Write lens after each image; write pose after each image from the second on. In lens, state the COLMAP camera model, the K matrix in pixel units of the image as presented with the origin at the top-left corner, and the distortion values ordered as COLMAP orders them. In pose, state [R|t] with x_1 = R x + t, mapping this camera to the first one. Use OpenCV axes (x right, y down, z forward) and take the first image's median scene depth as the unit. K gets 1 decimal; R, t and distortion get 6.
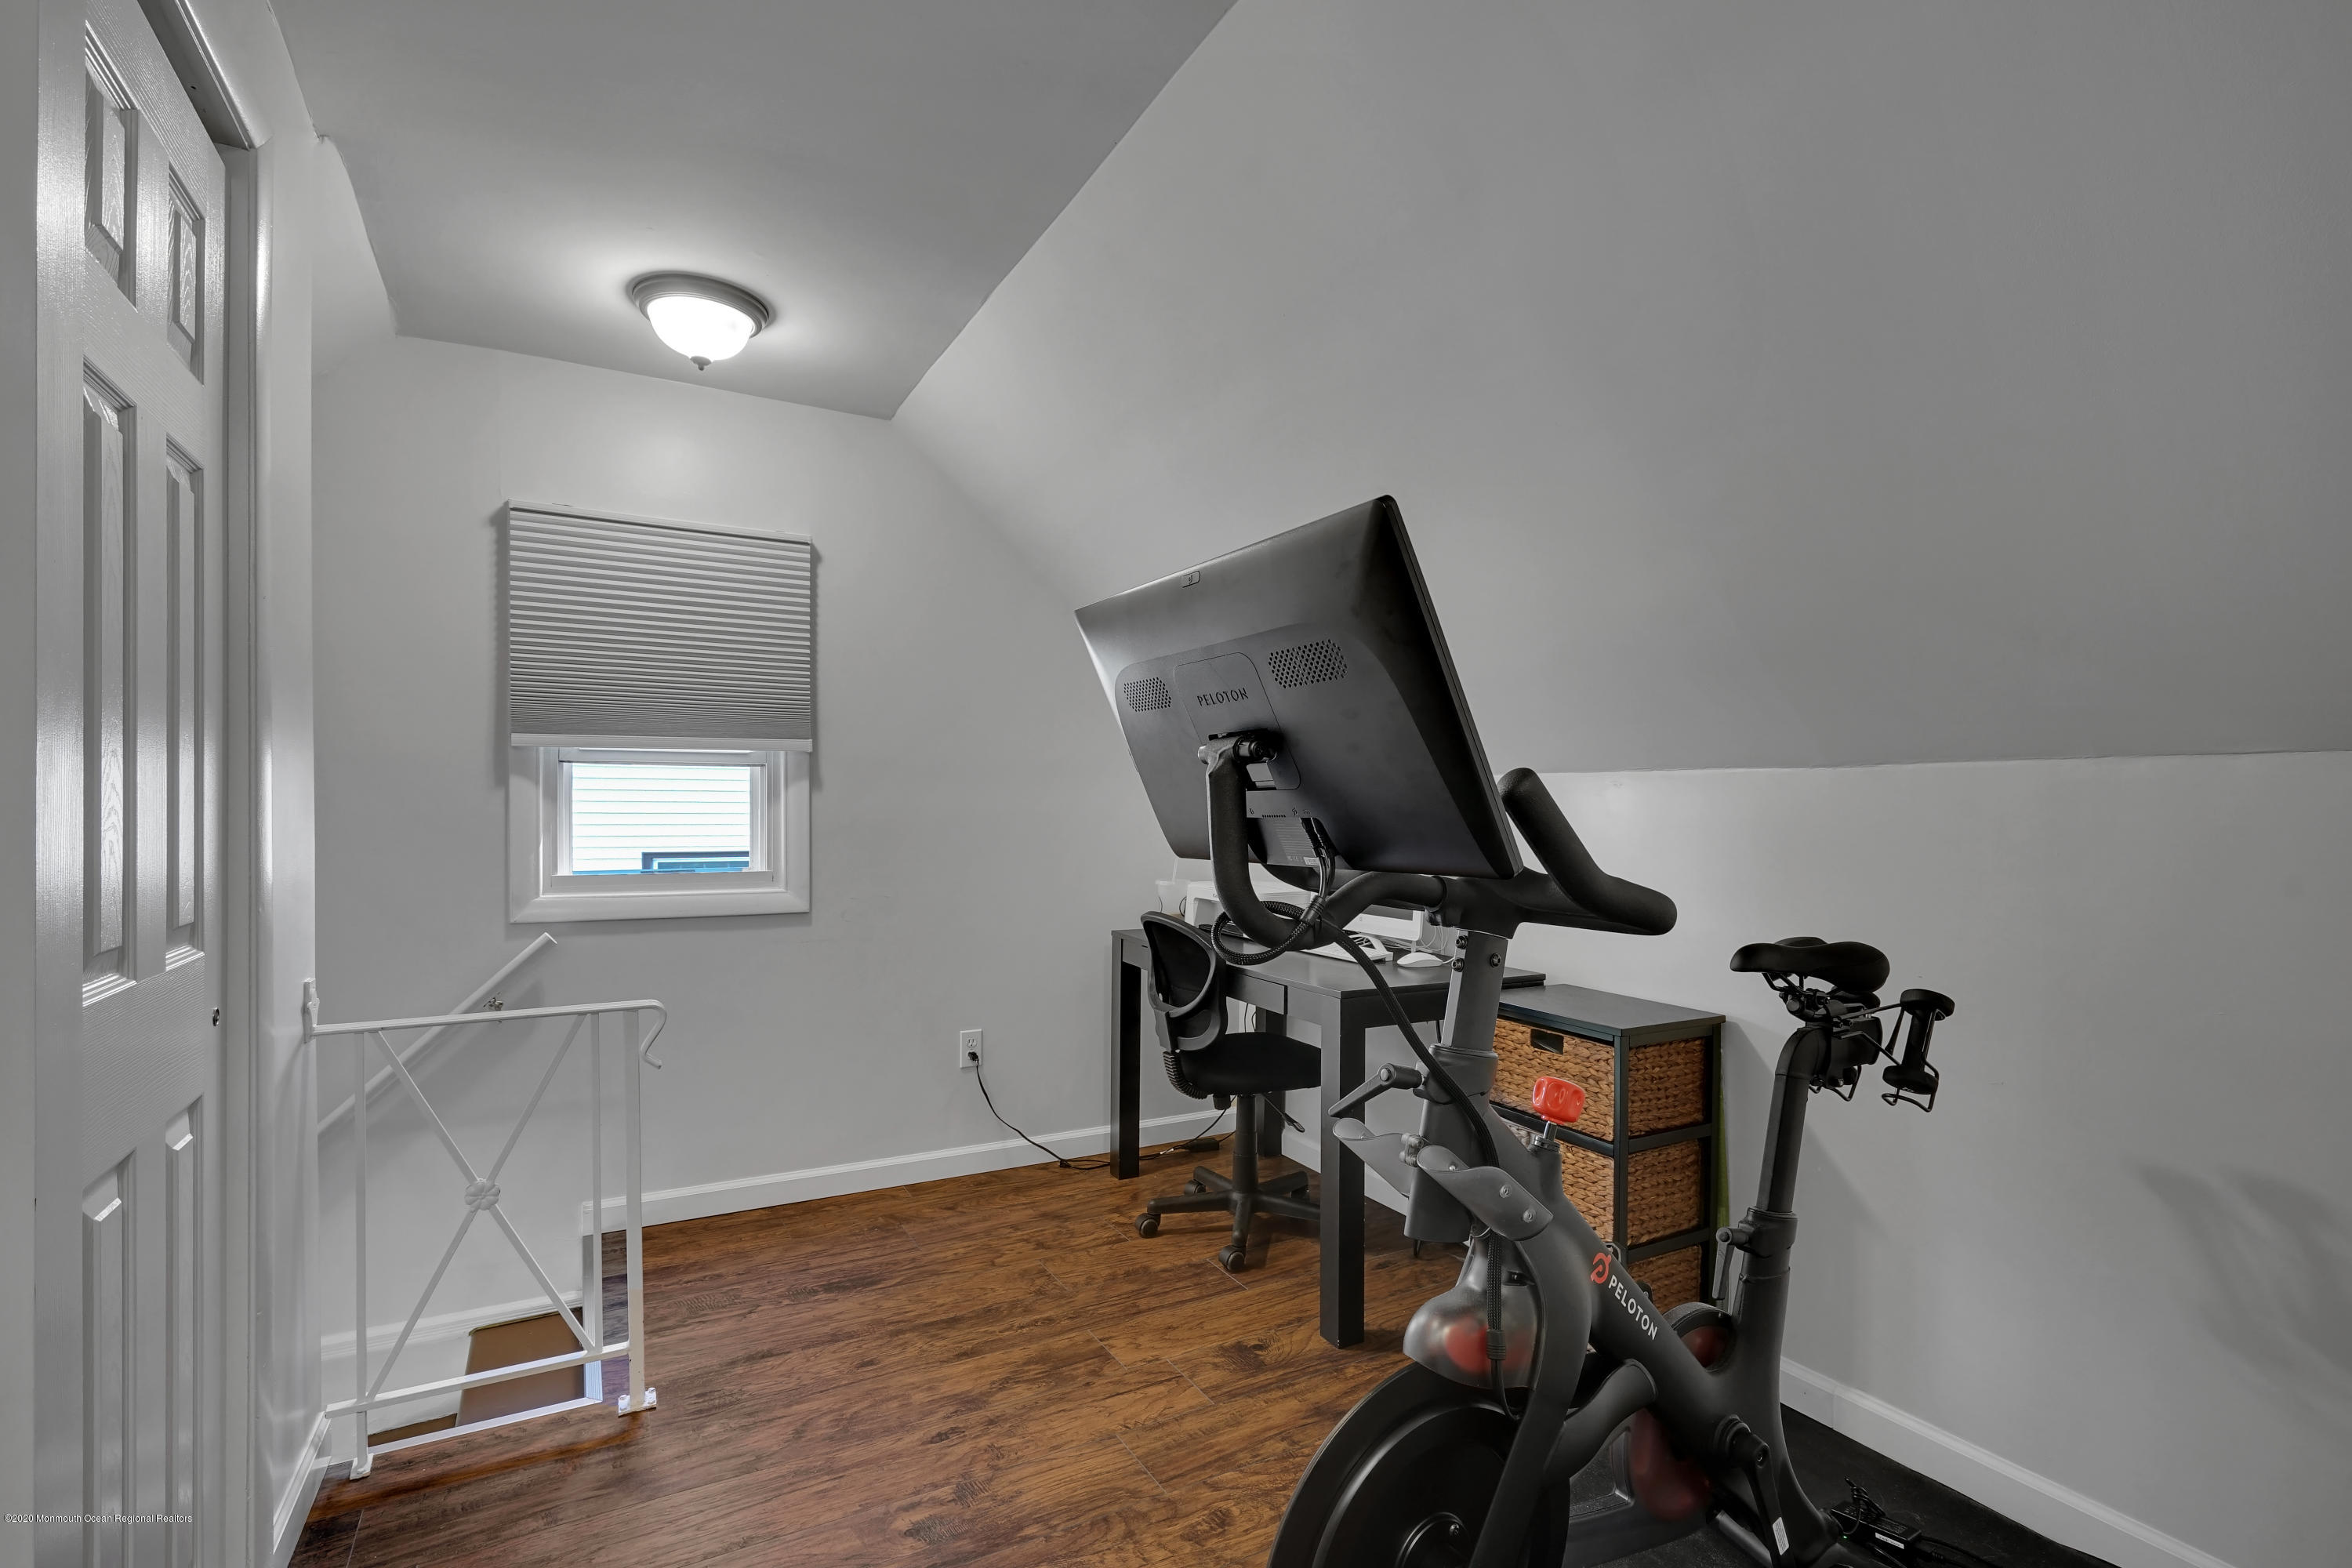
lens RADIAL K [[1073.3, 0, 1178.5], [0, 1073.3, 824.0], [0, 0, 1]] dist [-0.005363, -0.000107]
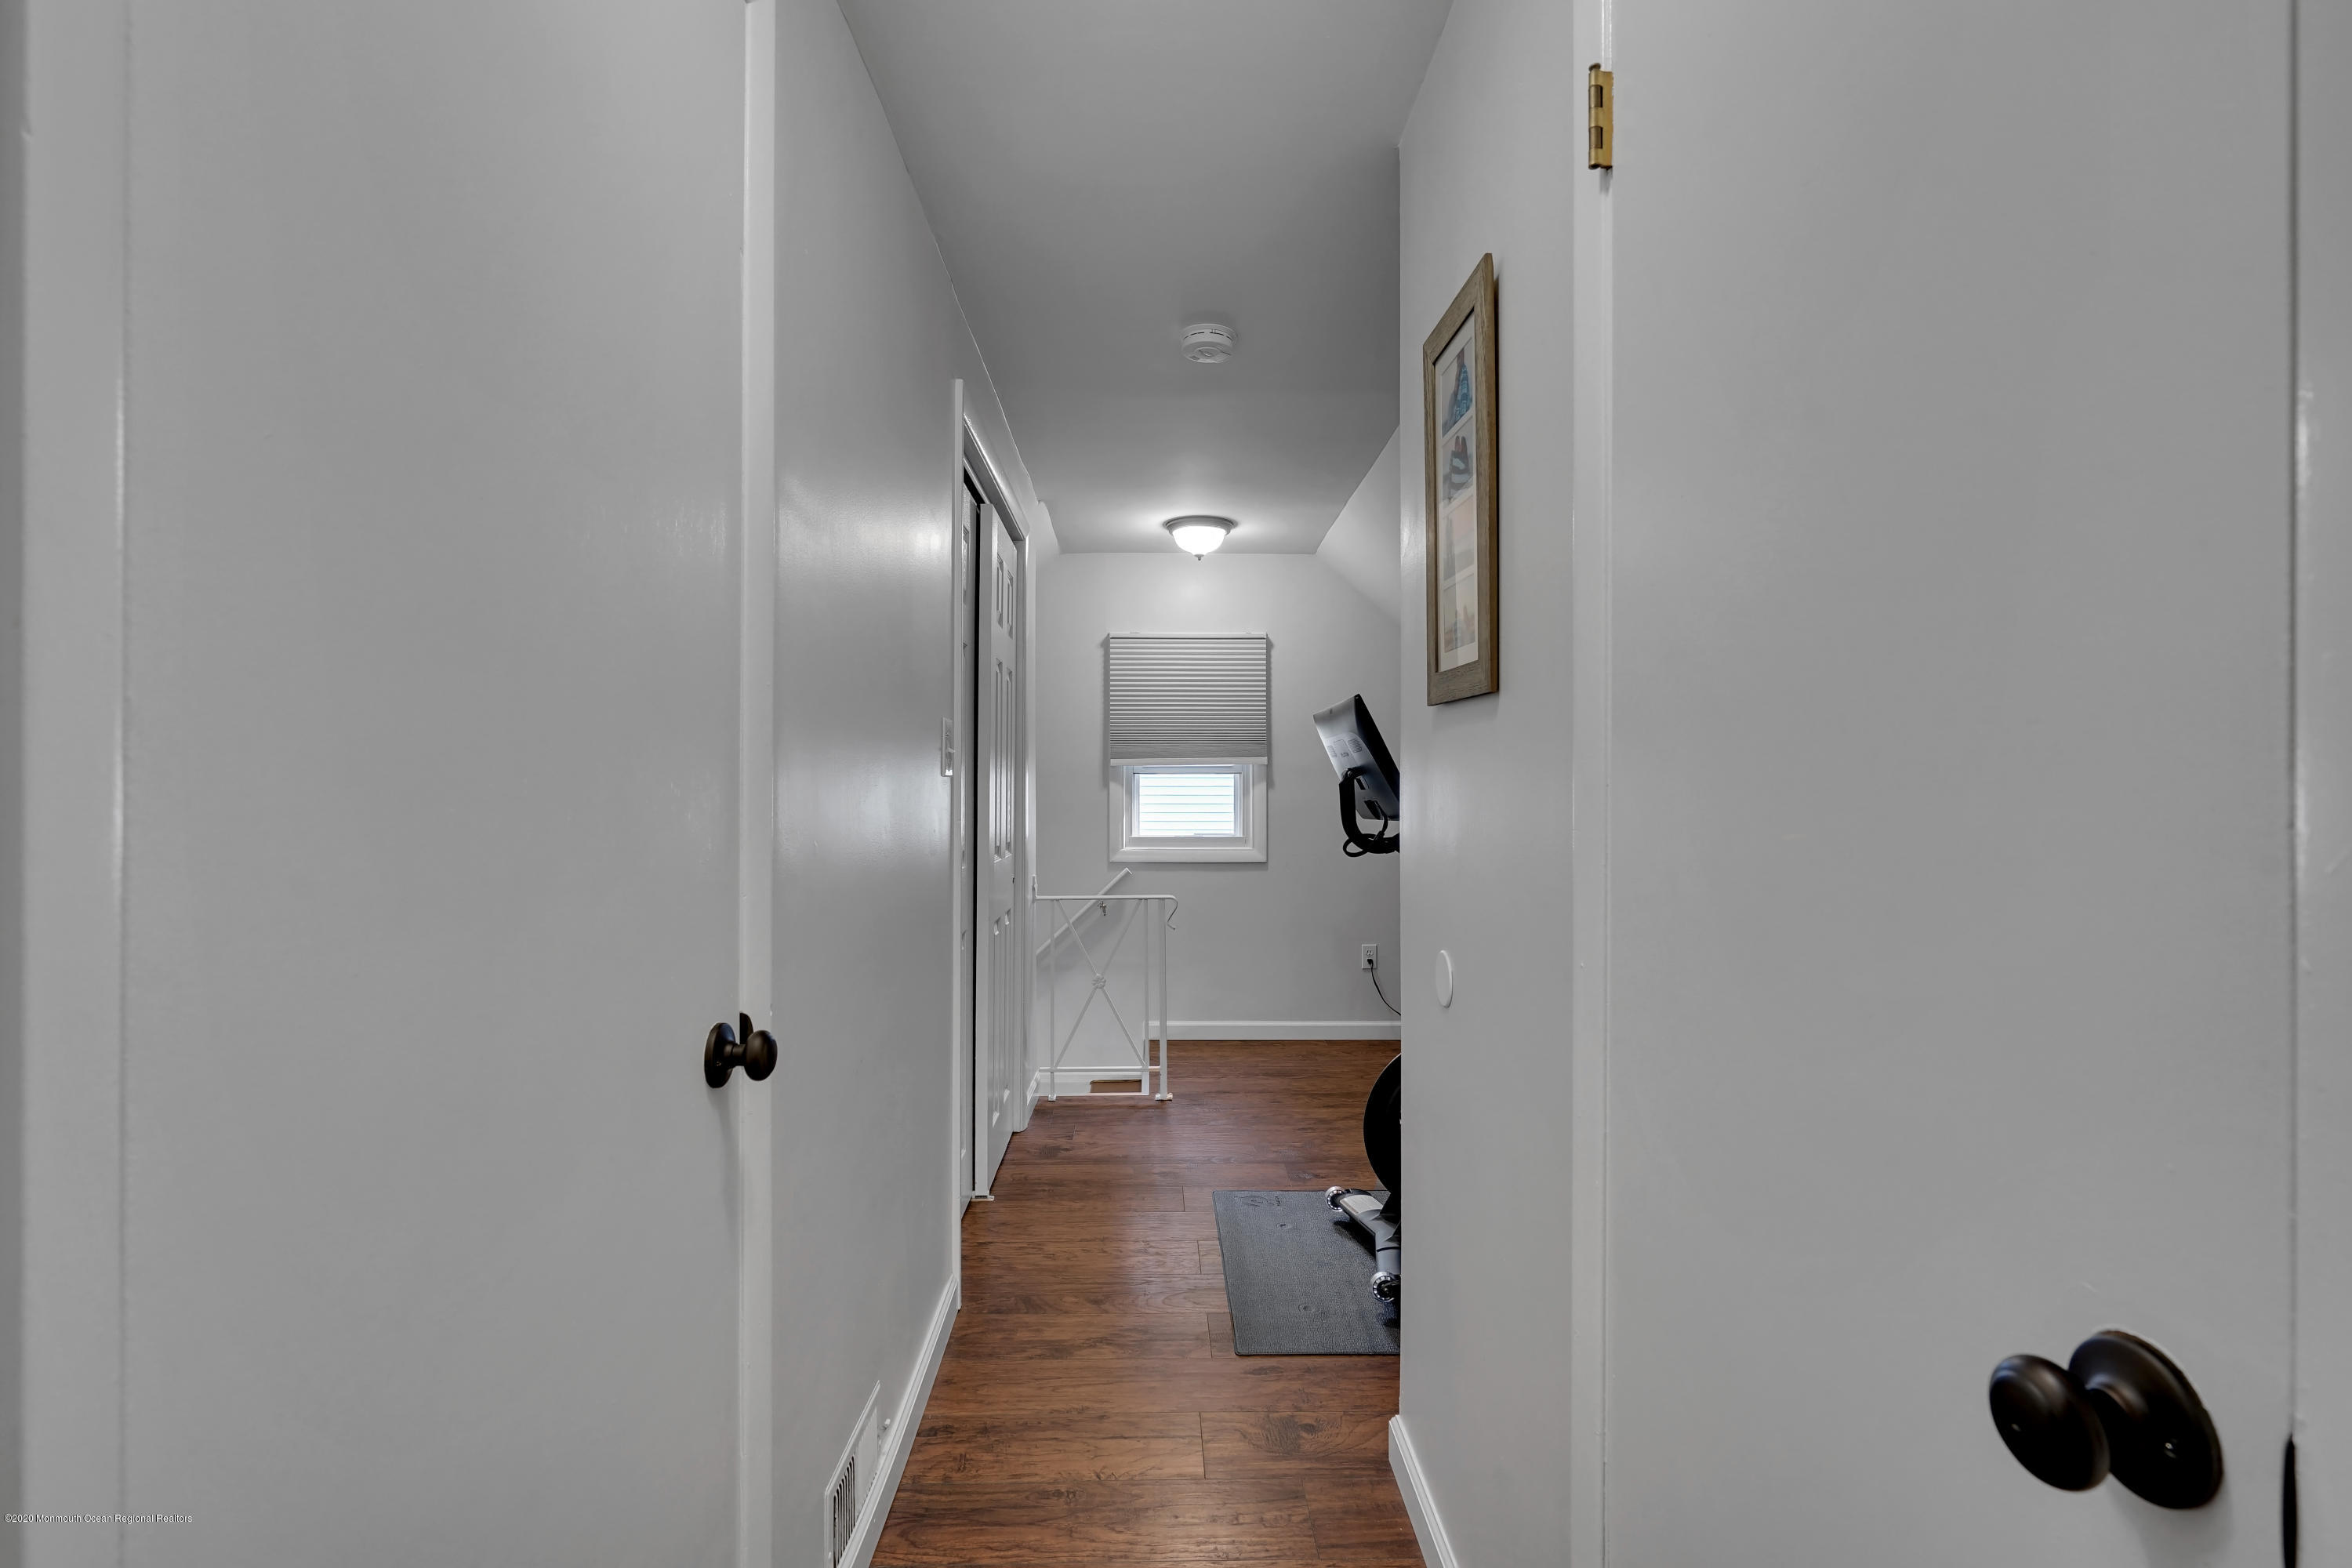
lens RADIAL K [[1070.3, 0, 1186.1], [0, 1070.3, 808.0], [0, 0, 1]] dist [-0.000919, 0.000419]
pose [[0.885216, -0.001028, -0.465179, 0.350977], [-0.001462, 0.999986, -0.004992, 0.008734], [0.465178, 0.005099, 0.885202, -0.573022]]
